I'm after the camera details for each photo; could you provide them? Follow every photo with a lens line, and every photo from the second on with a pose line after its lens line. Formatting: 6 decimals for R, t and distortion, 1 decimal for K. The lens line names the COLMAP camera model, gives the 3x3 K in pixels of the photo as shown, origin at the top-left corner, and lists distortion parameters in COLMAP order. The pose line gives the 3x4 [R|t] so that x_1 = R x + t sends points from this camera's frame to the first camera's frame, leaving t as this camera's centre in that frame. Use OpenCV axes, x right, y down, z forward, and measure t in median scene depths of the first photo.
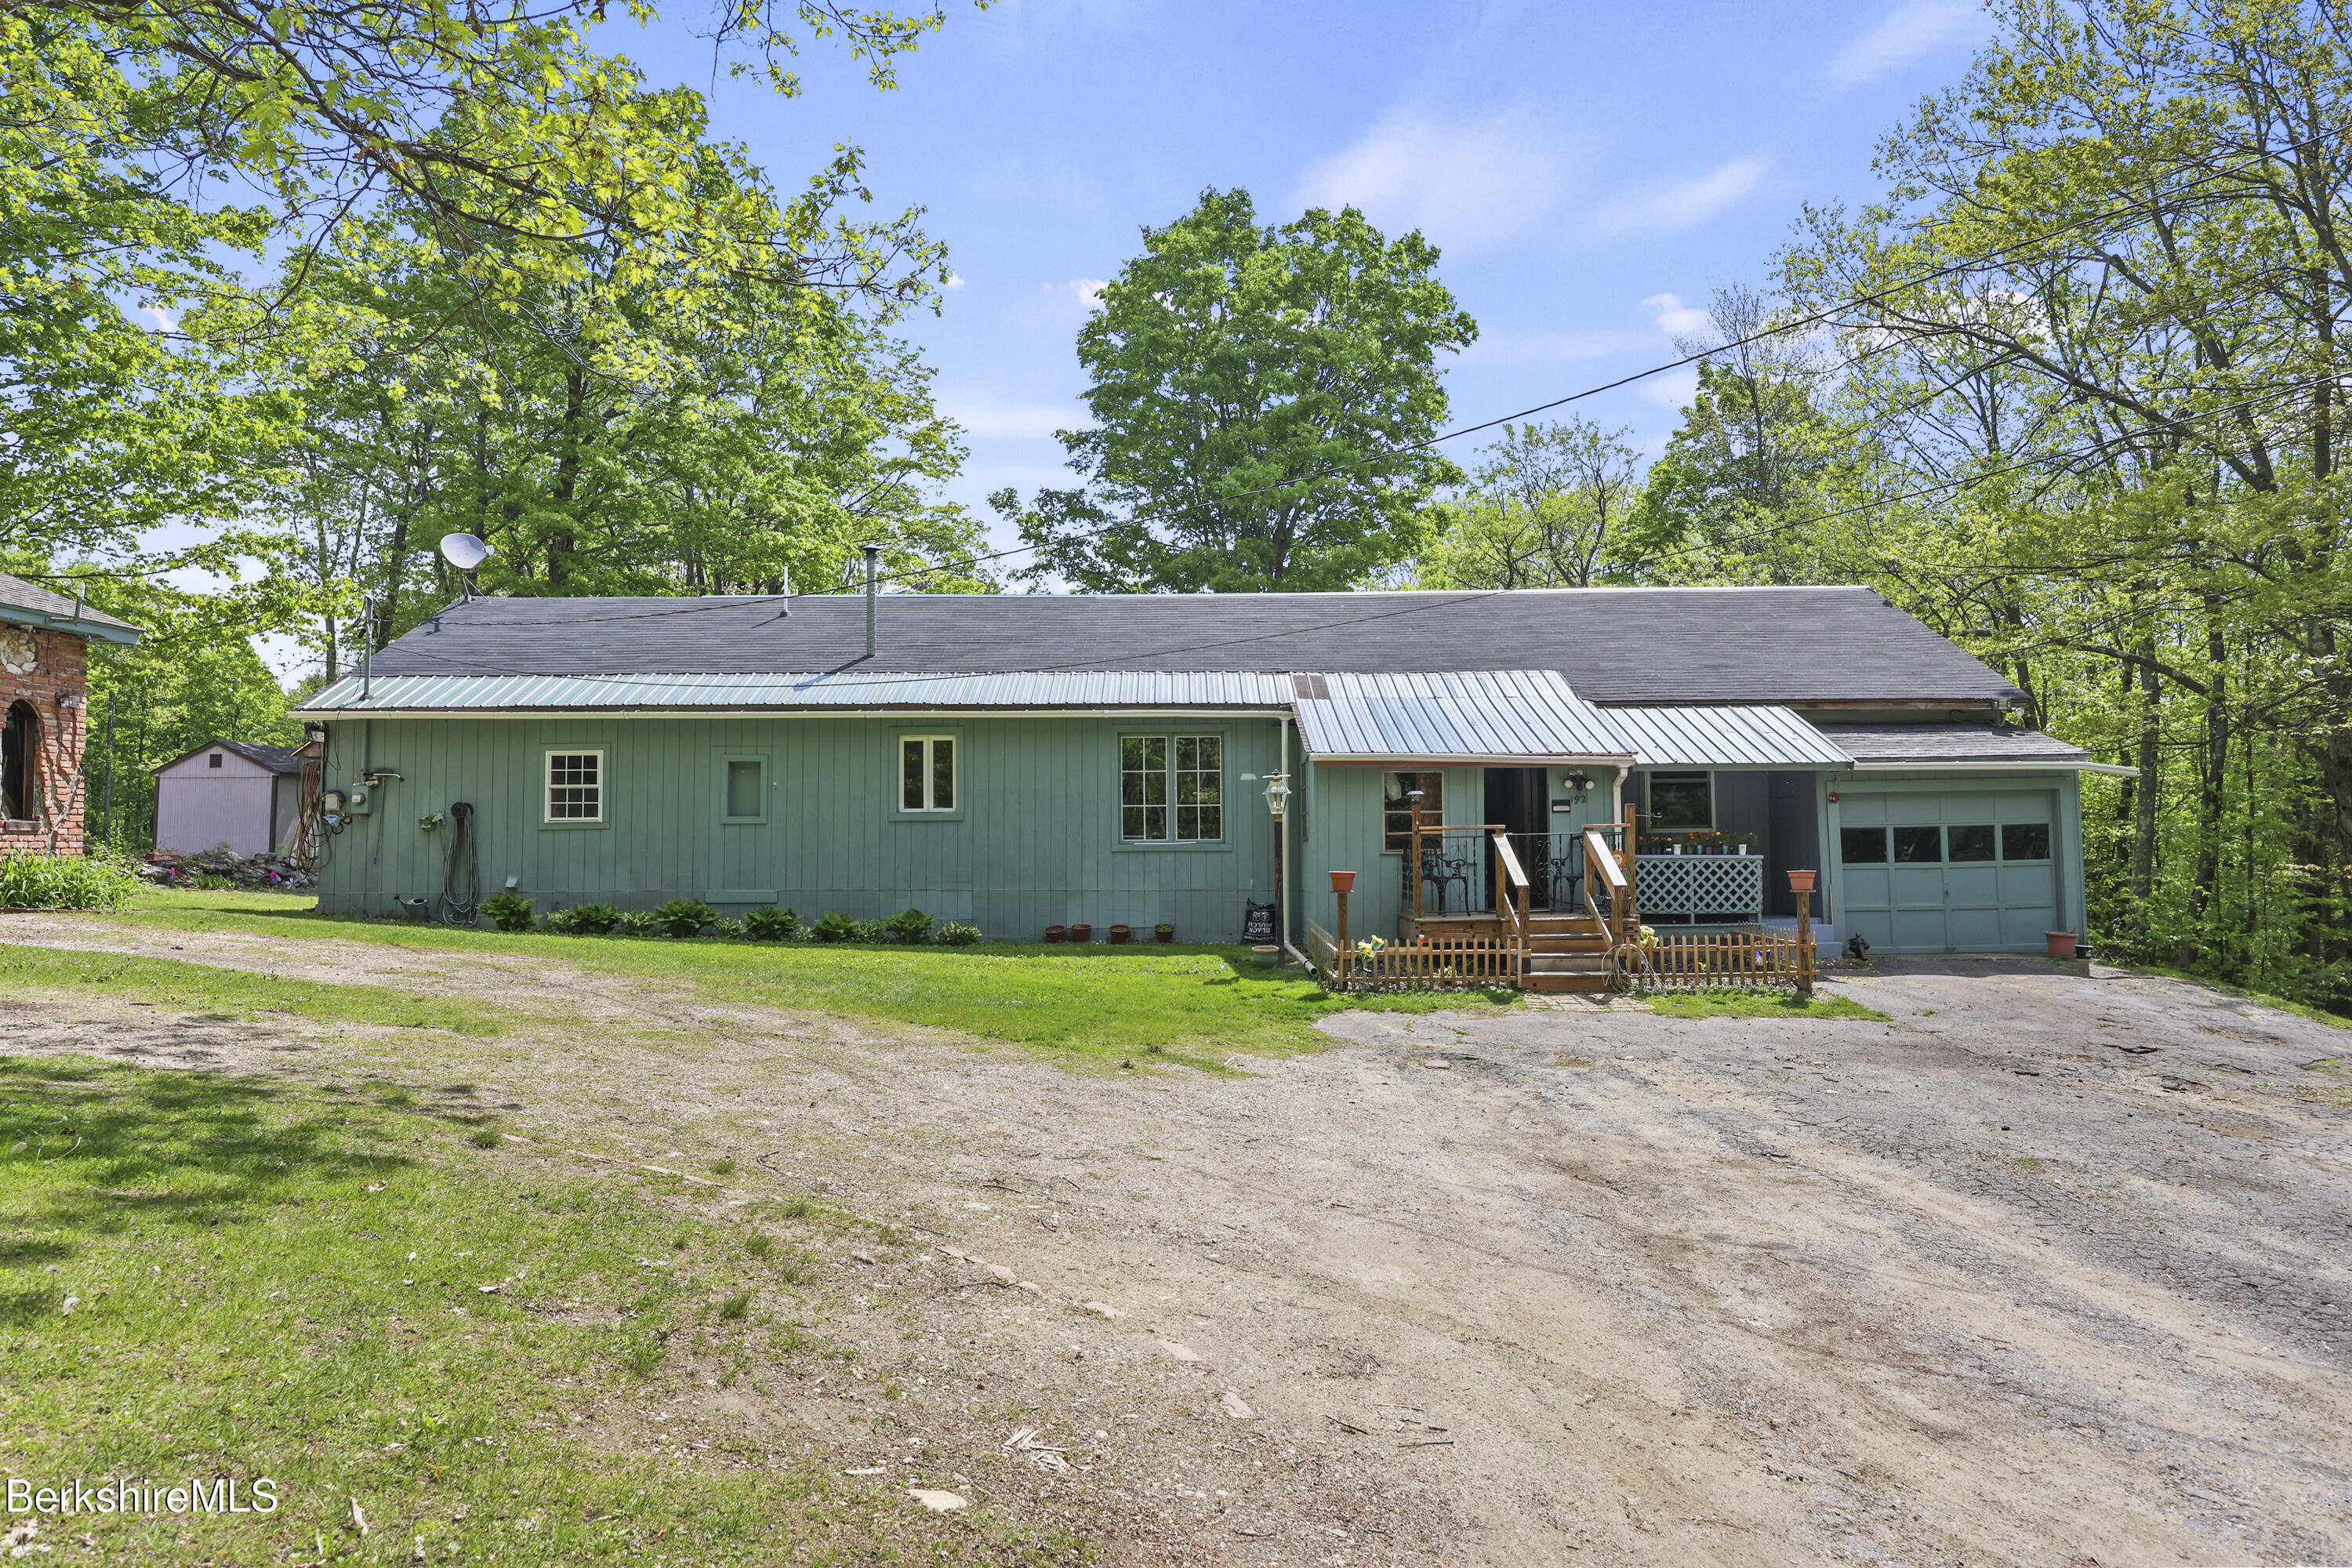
lens RADIAL K [[1453.2, 0, 1181.5], [0, 1453.2, 791.6], [0, 0, 1]] dist [-0.003263, 0.000979]
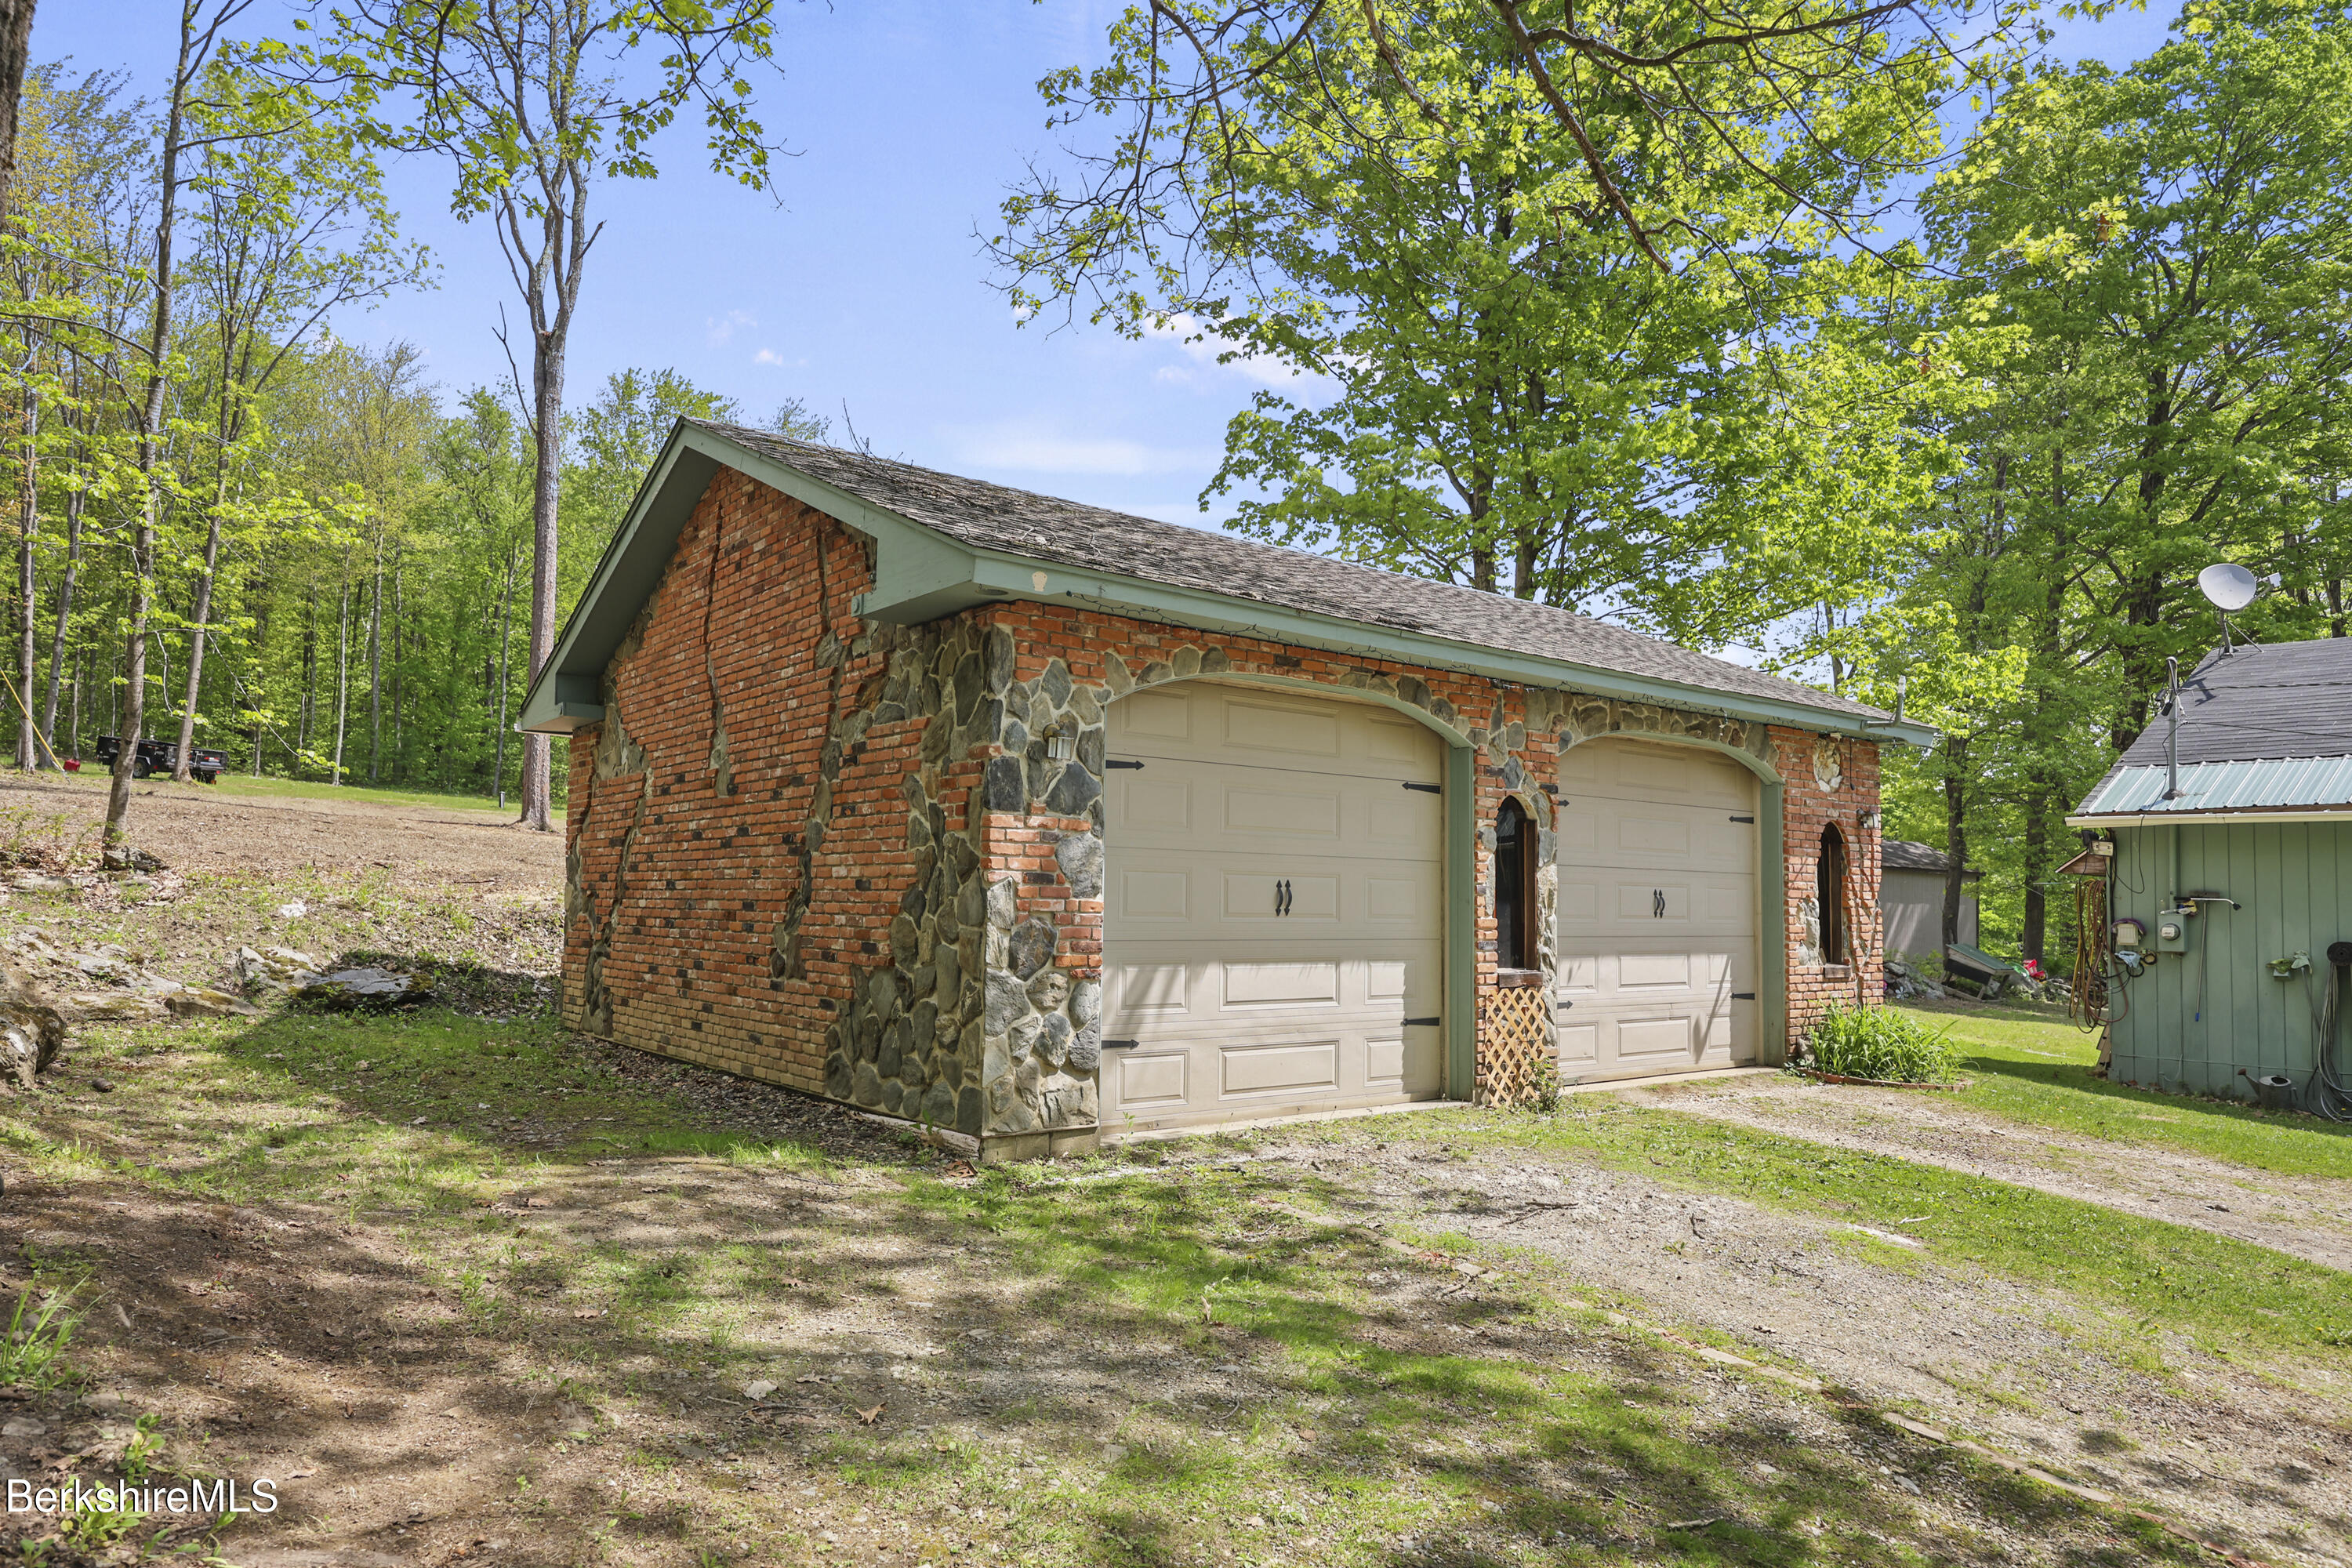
lens RADIAL K [[1453.2, 0, 1158.6], [0, 1453.2, 796.4], [0, 0, 1]] dist [-0.003263, 0.000979]
pose [[0.622293, -0.041671, -0.781674, -0.336529], [0.007667, 0.998859, -0.047145, -0.036396], [0.782747, 0.023345, 0.621902, 0.147143]]
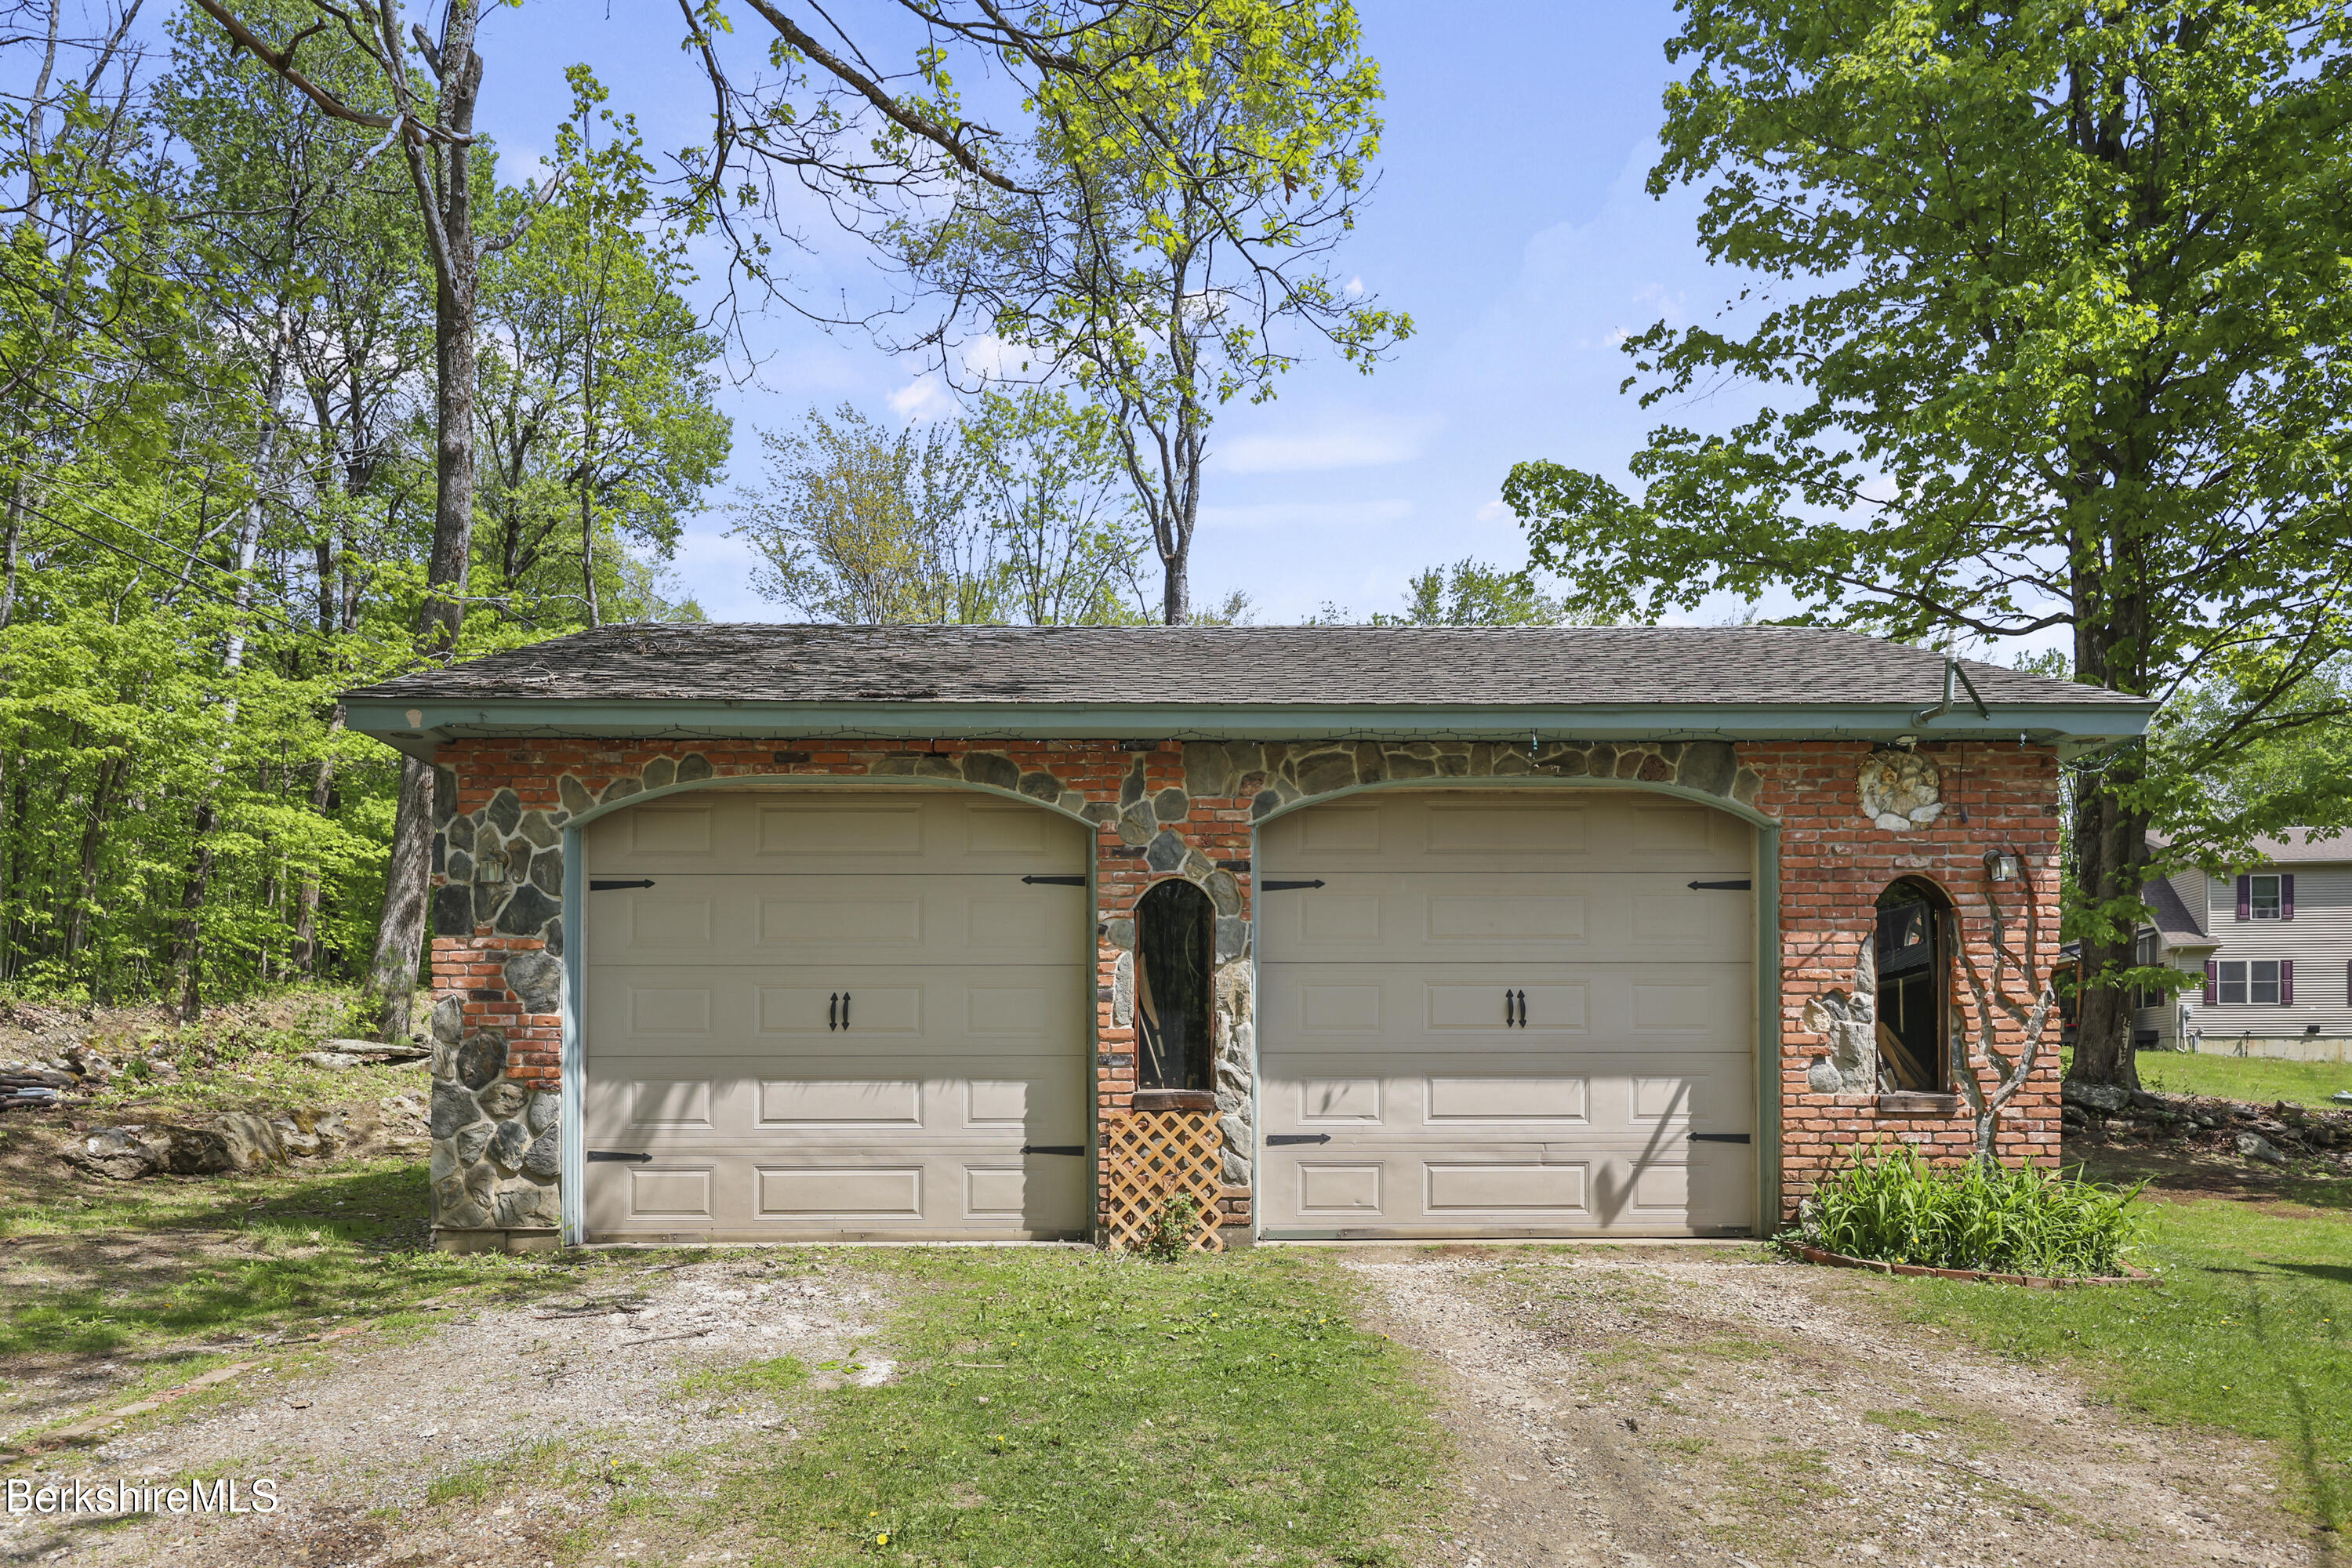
lens RADIAL K [[1453.2, 0, 1185.8], [0, 1453.2, 1077.3], [0, 0, 1]] dist [-0.003263, 0.000979]
pose [[0.020734, -0.006108, -0.999766, -0.222753], [0.035057, 0.999371, -0.005379, 0.005959], [0.999170, -0.034938, 0.020935, 0.626437]]
